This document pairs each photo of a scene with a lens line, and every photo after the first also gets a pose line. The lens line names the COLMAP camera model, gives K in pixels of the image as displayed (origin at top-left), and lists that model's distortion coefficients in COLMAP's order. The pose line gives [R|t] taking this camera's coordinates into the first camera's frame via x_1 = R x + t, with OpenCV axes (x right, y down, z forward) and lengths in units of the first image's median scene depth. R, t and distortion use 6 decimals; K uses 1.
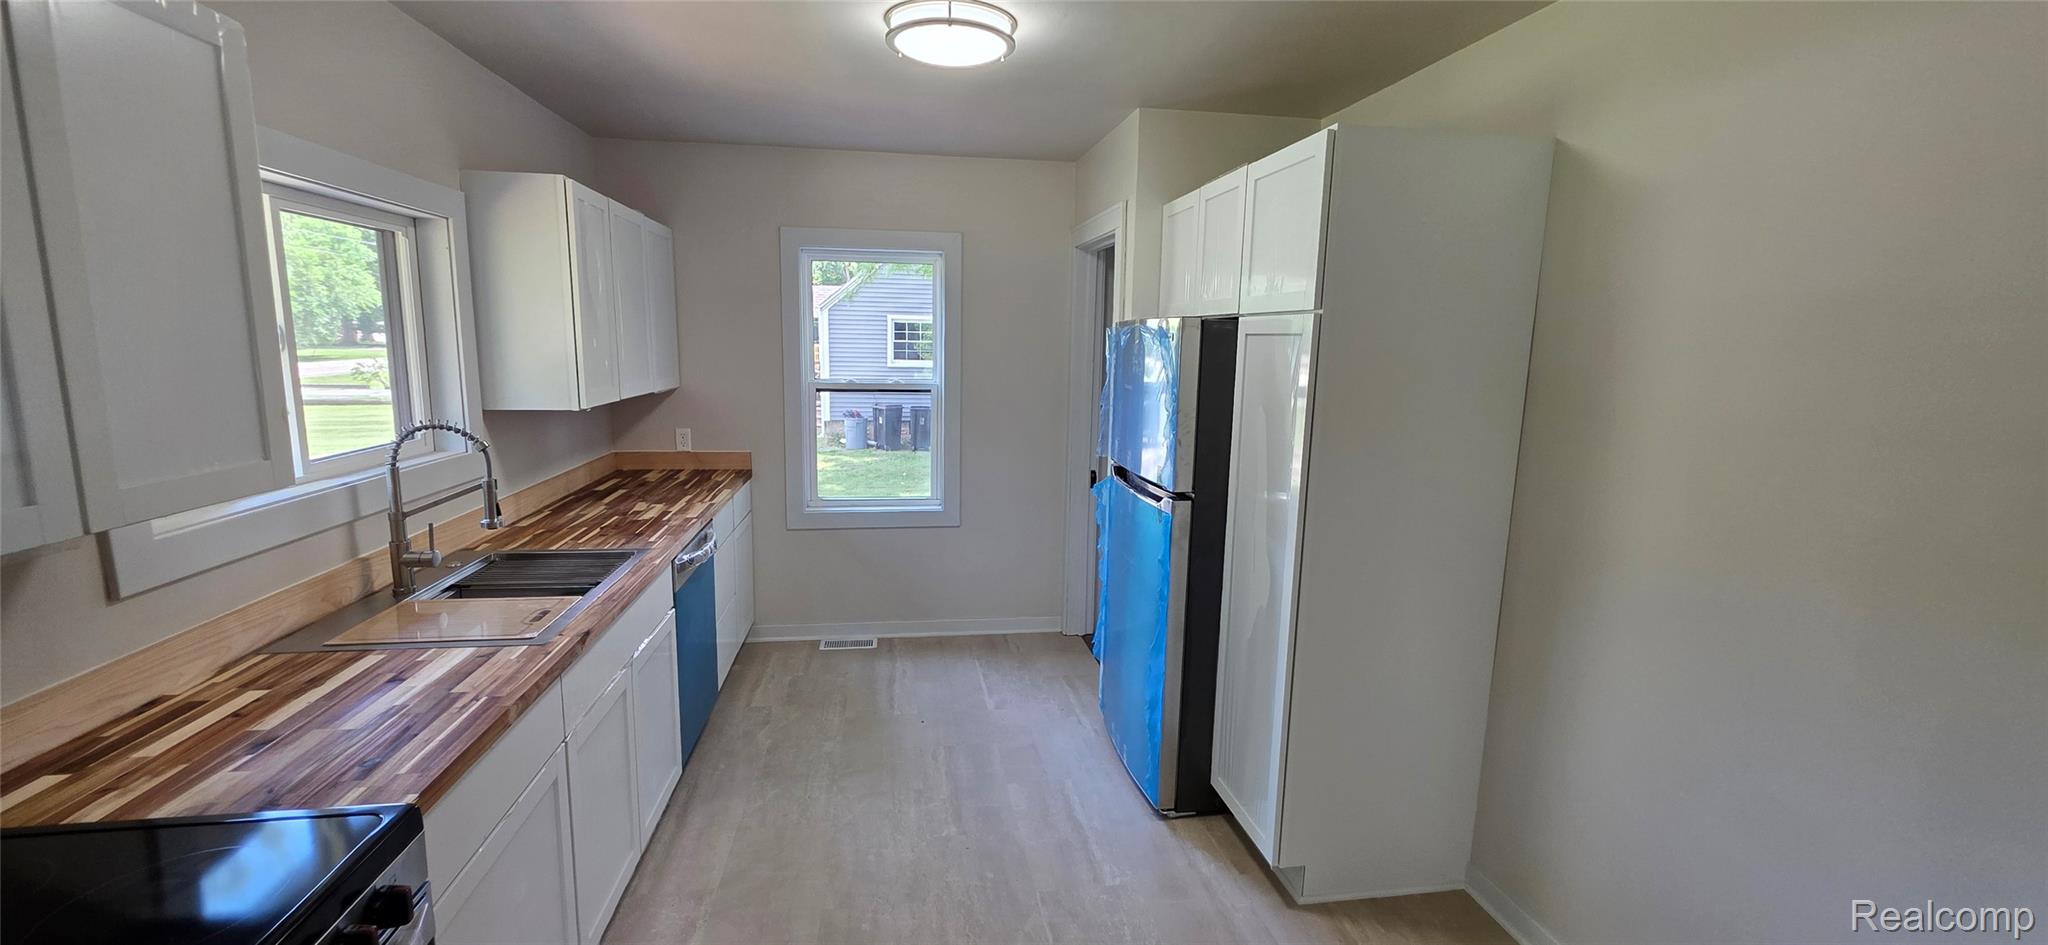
lens RADIAL K [[817.9, 0, 1003.5], [0, 817.9, 471.1], [0, 0, 1]] dist [0.002382, -0.000604]
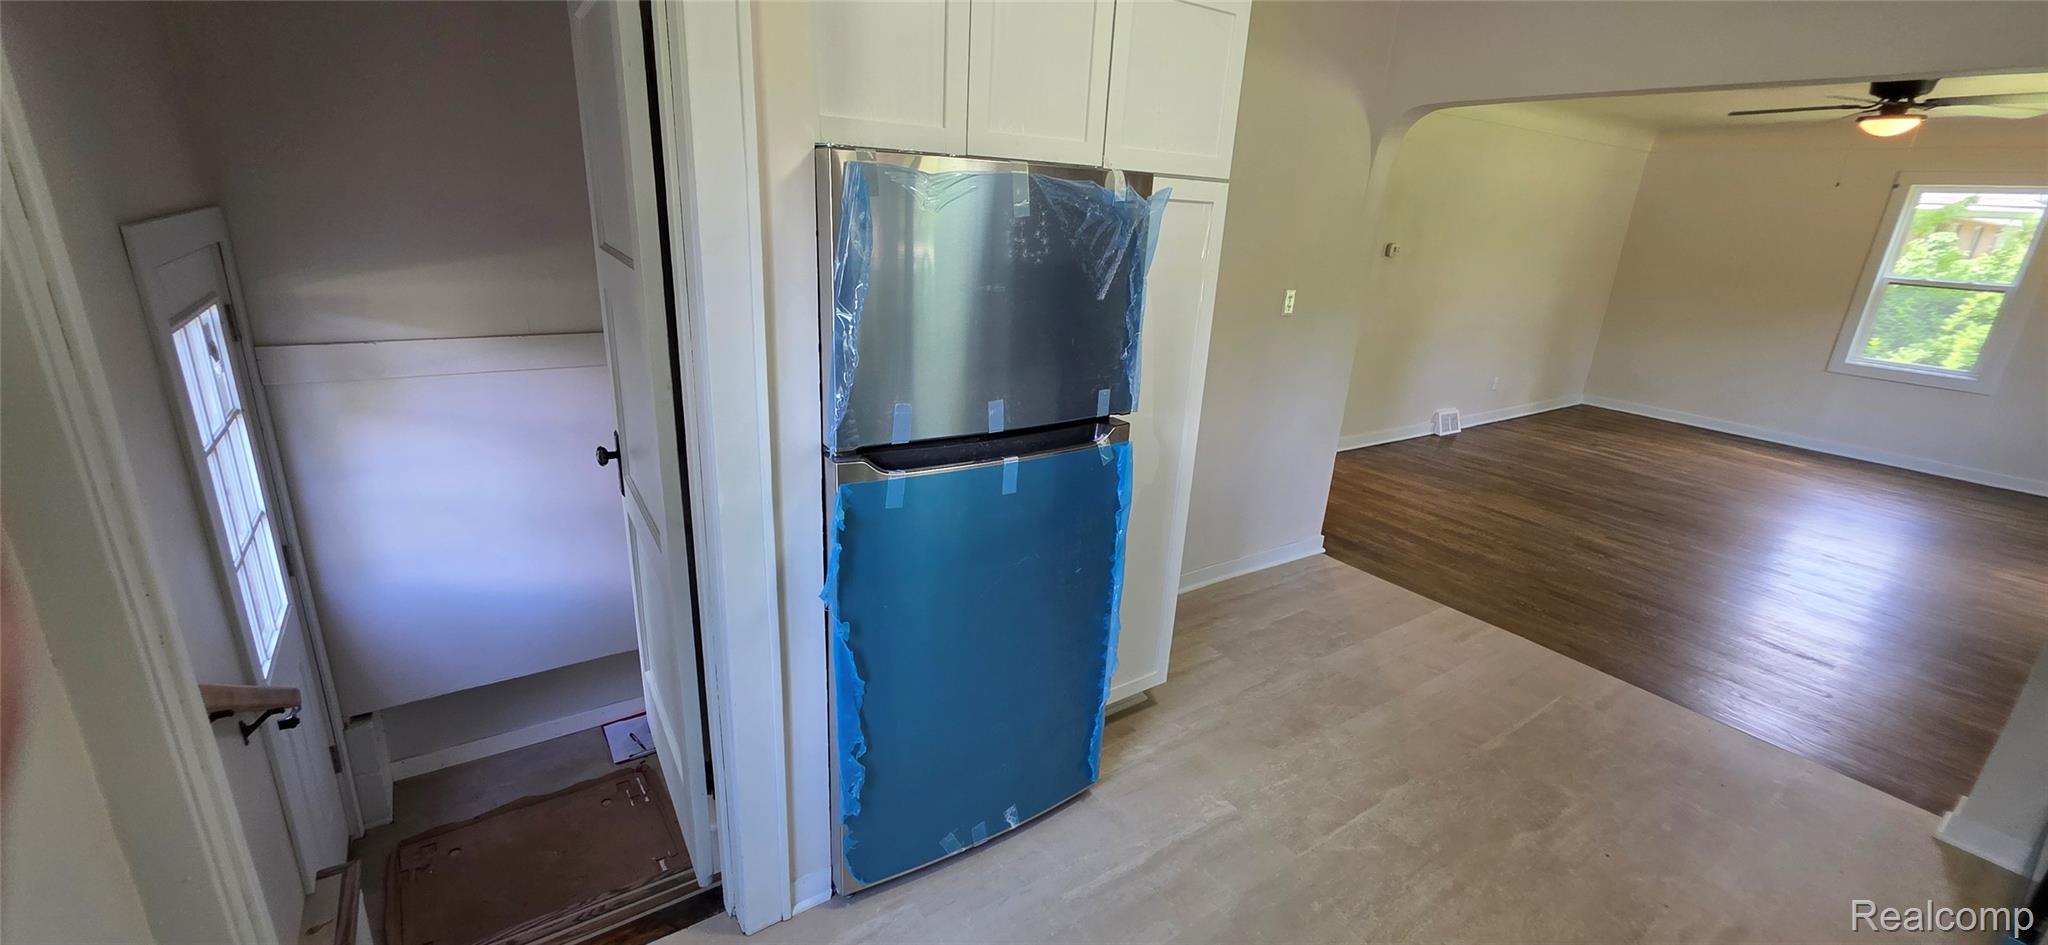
lens RADIAL K [[817.9, 0, 1020.5], [0, 817.9, 479.8], [0, 0, 1]] dist [0.002382, -0.000604]
pose [[-0.450790, -0.323797, 0.831831, -0.381627], [0.083077, 0.912625, 0.400268, -0.220026], [-0.888755, 0.249543, -0.384503, 1.321206]]
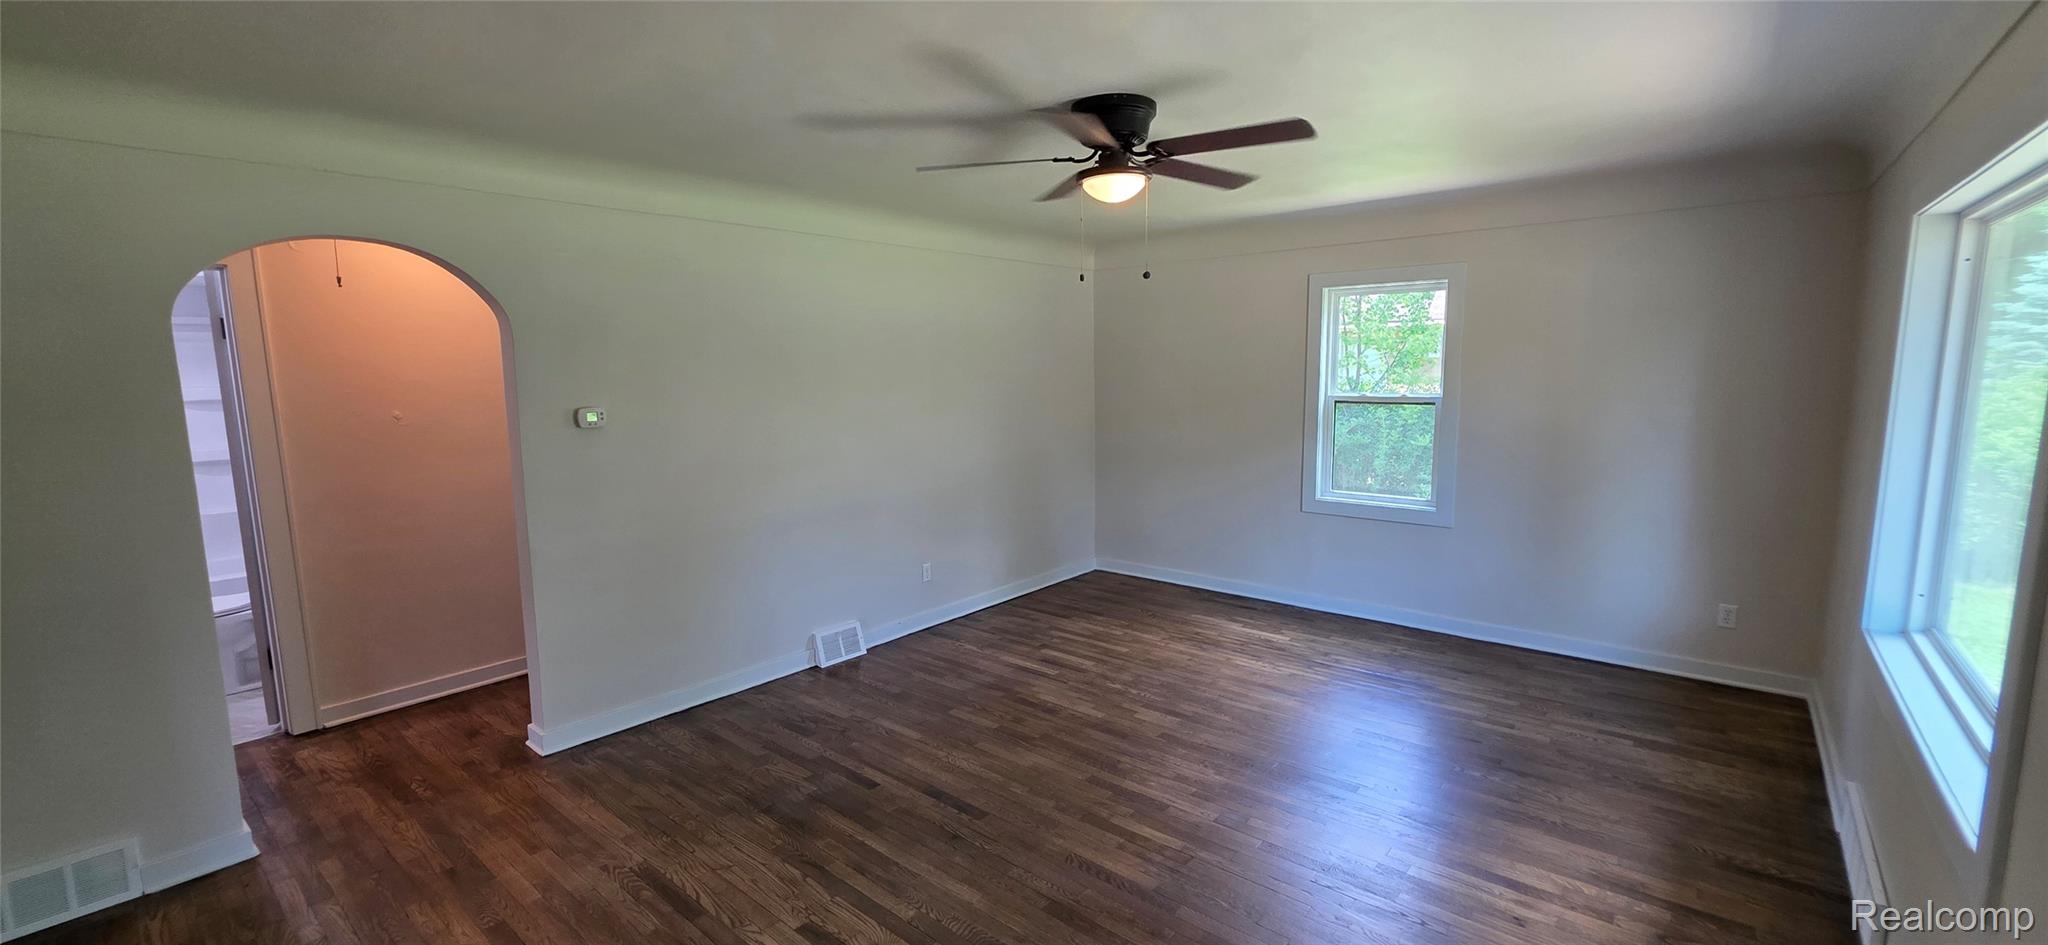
lens RADIAL K [[817.9, 0, 1025.5], [0, 817.9, 481.7], [0, 0, 1]] dist [0.002382, -0.000604]
pose [[-0.671929, -0.112414, 0.732035, -0.319108], [0.120593, 0.958616, 0.257899, -0.002814], [-0.730732, 0.261568, -0.630565, -0.076378]]
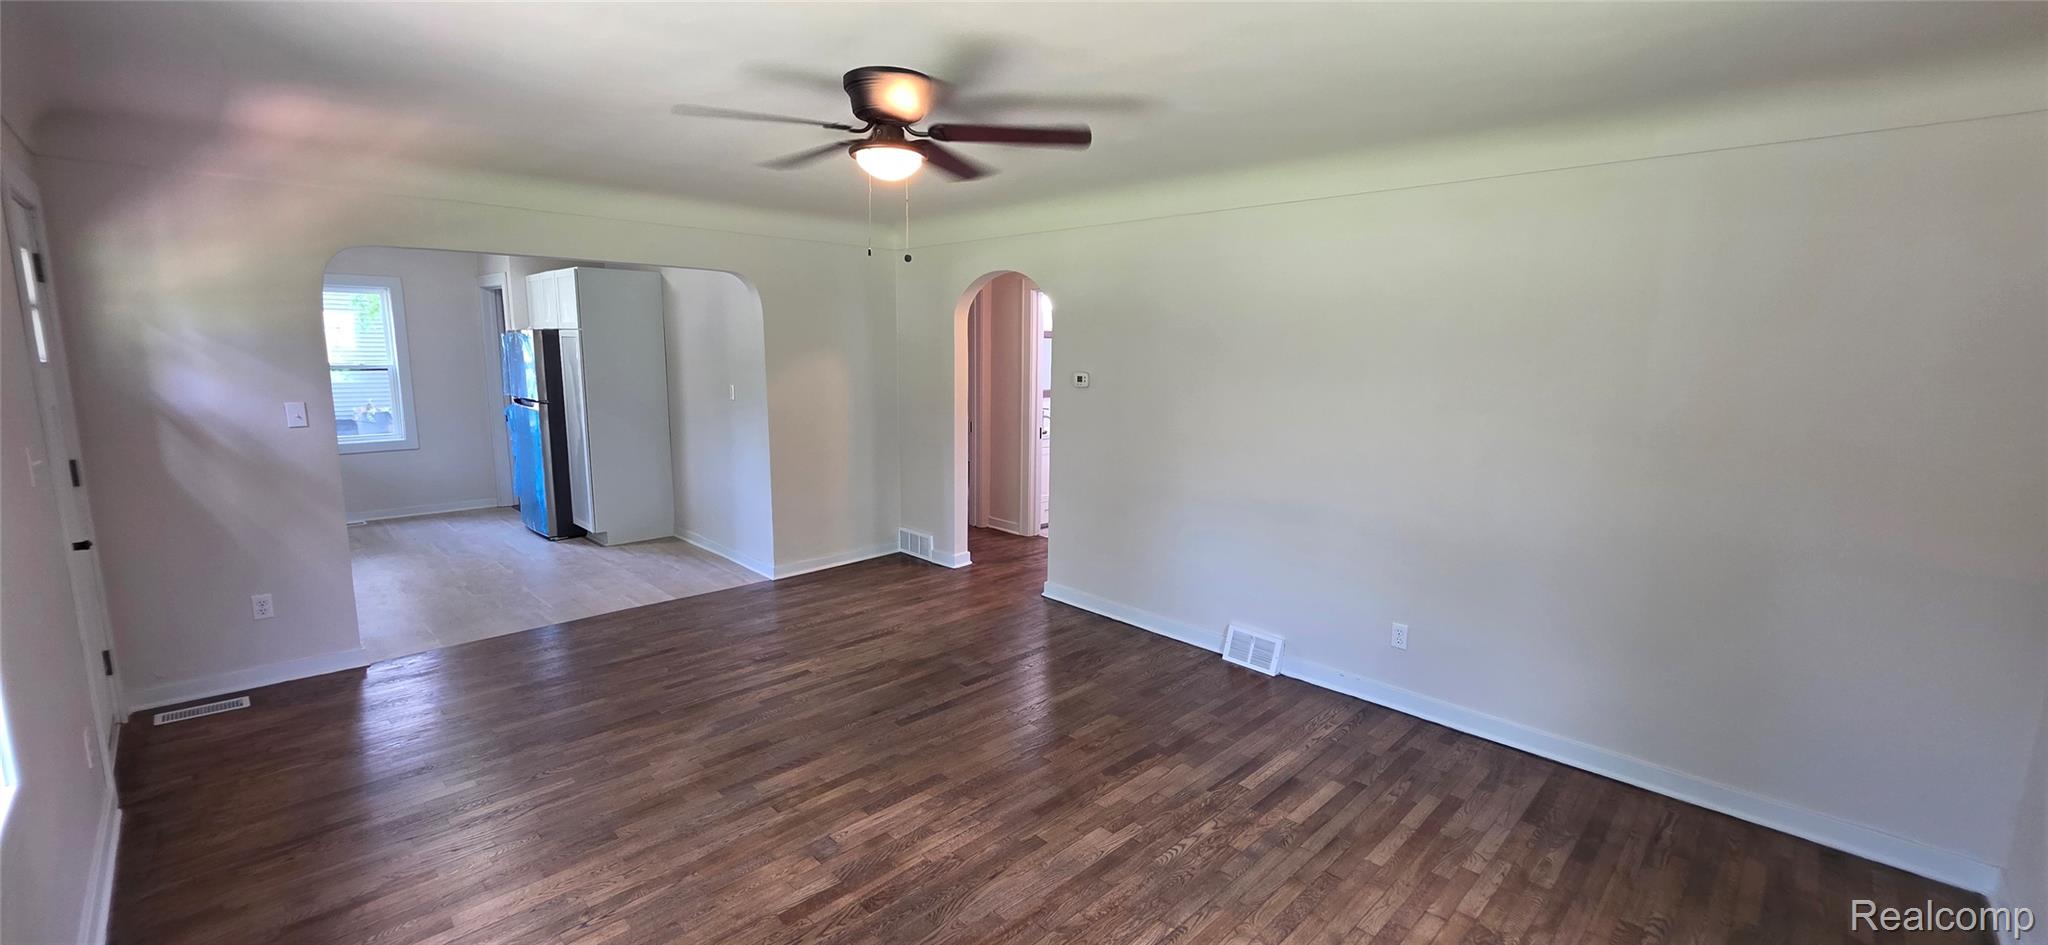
lens RADIAL K [[817.9, 0, 1019.3], [0, 817.9, 479.4], [0, 0, 1]] dist [0.002382, -0.000604]
pose [[0.797821, -0.104487, 0.593771, -0.118591], [0.093837, 0.994386, 0.048900, 0.259776], [-0.595547, 0.016704, 0.803147, -1.733078]]
